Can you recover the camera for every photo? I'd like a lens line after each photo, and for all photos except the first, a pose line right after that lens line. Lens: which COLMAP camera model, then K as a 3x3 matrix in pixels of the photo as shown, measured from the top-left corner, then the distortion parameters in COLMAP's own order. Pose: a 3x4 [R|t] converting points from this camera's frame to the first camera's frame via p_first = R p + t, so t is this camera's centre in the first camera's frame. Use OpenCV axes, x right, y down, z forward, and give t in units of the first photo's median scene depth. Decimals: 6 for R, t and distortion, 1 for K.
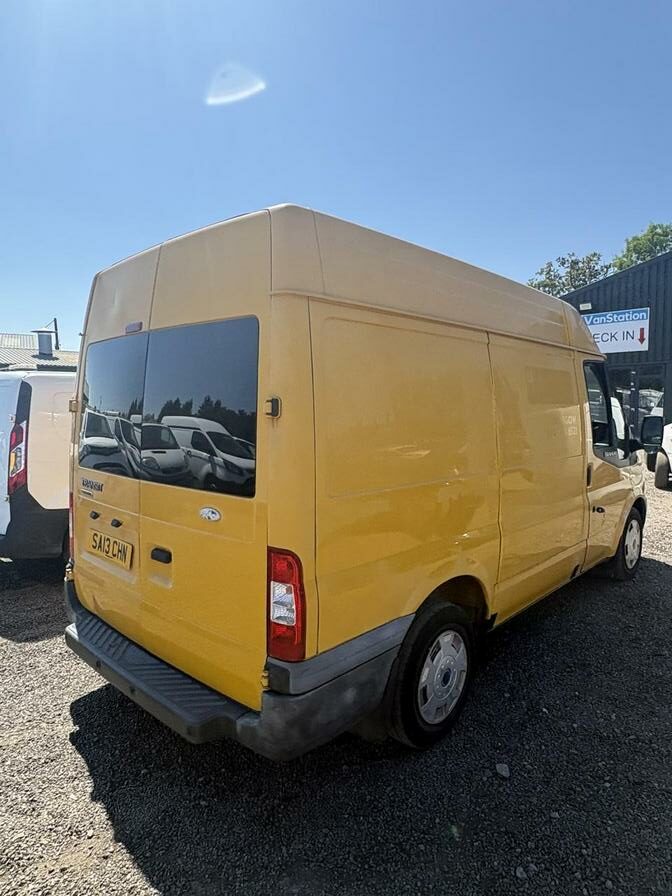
lens RADIAL K [[550.2, 0, 333.3], [0, 550.2, 444.4], [0, 0, 1]] dist [-0.000523, 0.000808]
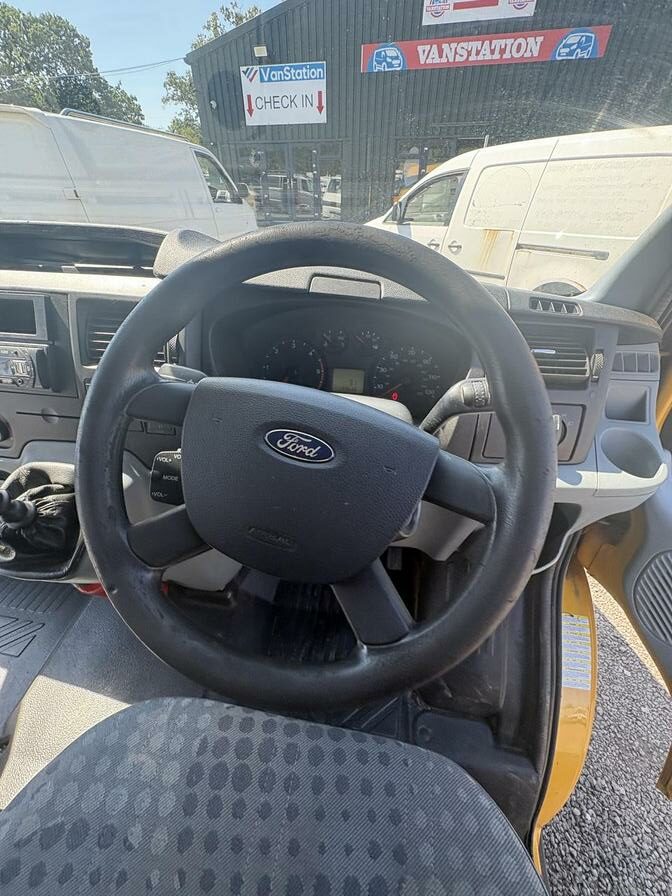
lens RADIAL K [[354.7, 0, 335.7], [0, 354.7, 445.2], [0, 0, 1]] dist [0.002687, 0.000126]
pose [[0.831966, -0.323176, 0.450987, 0.191086], [0.040991, 0.846426, 0.530927, -0.033165], [-0.553310, -0.423227, 0.717445, 0.497008]]
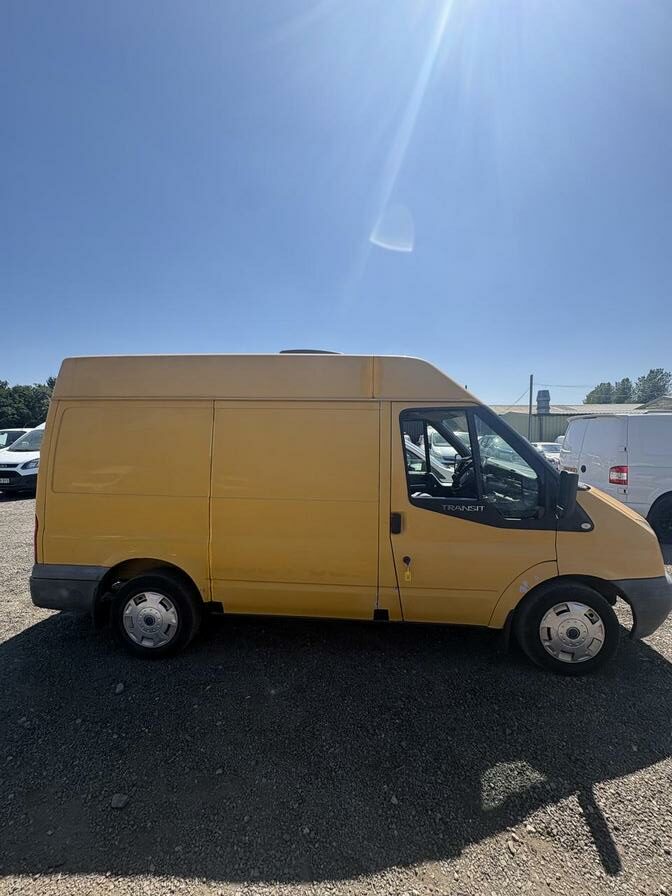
lens RADIAL K [[354.7, 0, 333.1], [0, 354.7, 448.9], [0, 0, 1]] dist [0.002687, 0.000126]
pose [[0.622833, 0.033154, -0.781652, 0.382682], [-0.063642, 0.997938, -0.008383, -0.028863], [0.779762, 0.054967, 0.623658, 0.214774]]
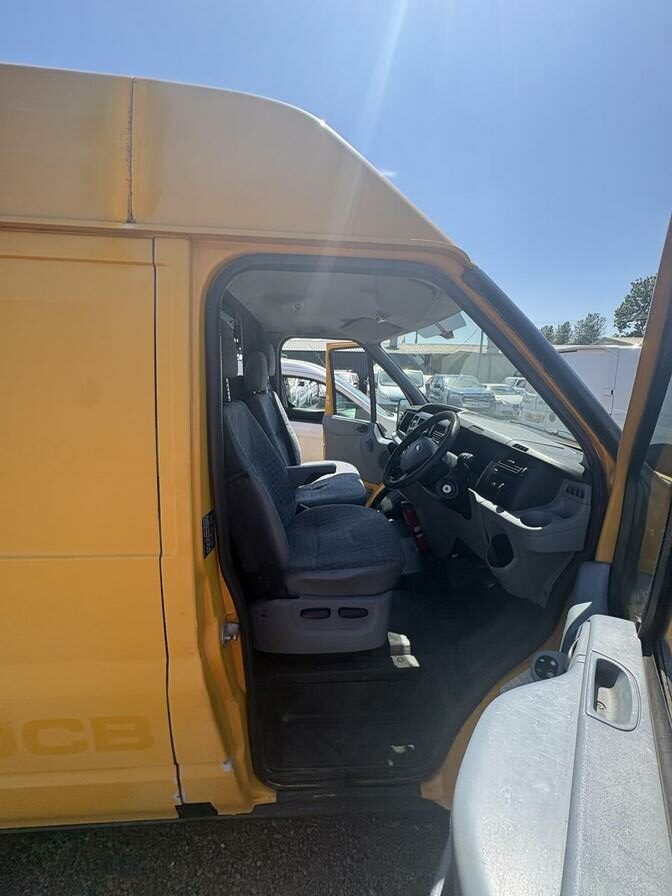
lens RADIAL K [[354.7, 0, 331.2], [0, 354.7, 442.2], [0, 0, 1]] dist [0.002687, 0.000126]
pose [[0.718948, 0.146586, -0.679431, 0.280606], [-0.074257, 0.988113, 0.134606, -0.036739], [0.691085, -0.046322, 0.721287, 0.382618]]
